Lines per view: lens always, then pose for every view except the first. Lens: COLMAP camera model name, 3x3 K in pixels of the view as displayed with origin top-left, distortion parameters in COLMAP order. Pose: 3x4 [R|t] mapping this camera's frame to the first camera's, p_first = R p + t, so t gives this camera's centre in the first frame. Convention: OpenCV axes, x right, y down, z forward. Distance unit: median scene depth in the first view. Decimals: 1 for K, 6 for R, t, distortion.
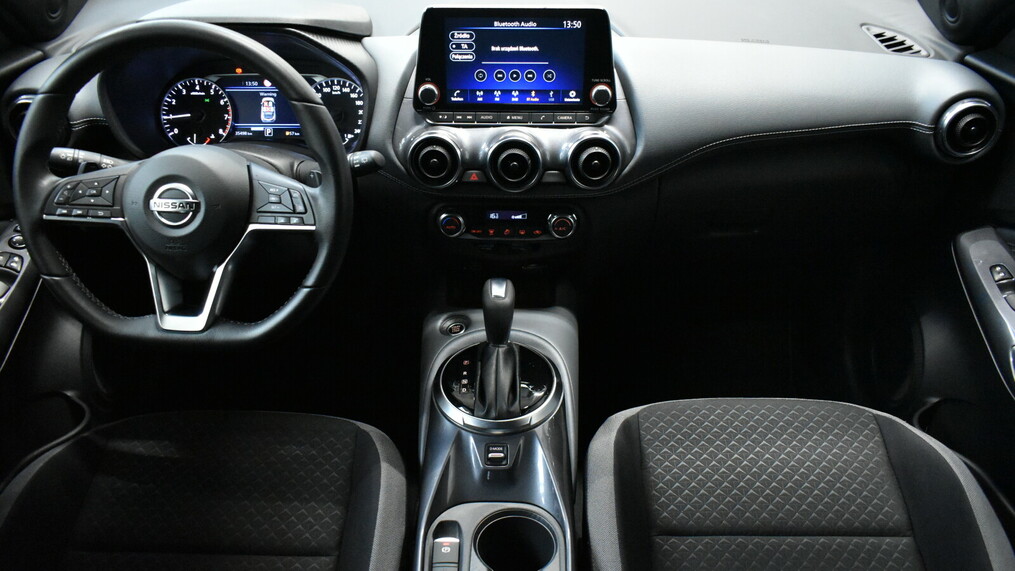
lens RADIAL K [[775.1, 0, 507.1], [0, 775.1, 284.6], [0, 0, 1]] dist [-0.023333, 0.004301]
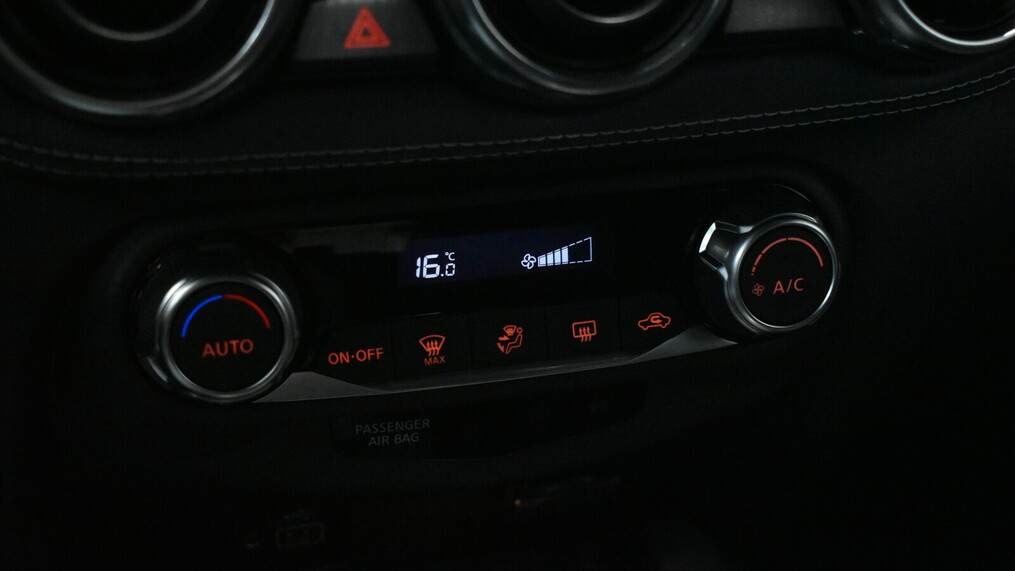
lens RADIAL K [[1549.4, 0, 507.2], [0, 1549.4, 285.6], [0, 0, 1]] dist [0.001830, 0.000000]
pose [[0.961884, -0.113457, 0.248812, -0.096749], [0.143872, 0.983727, -0.107623, -0.039052], [-0.232552, 0.139318, 0.962554, 0.621352]]
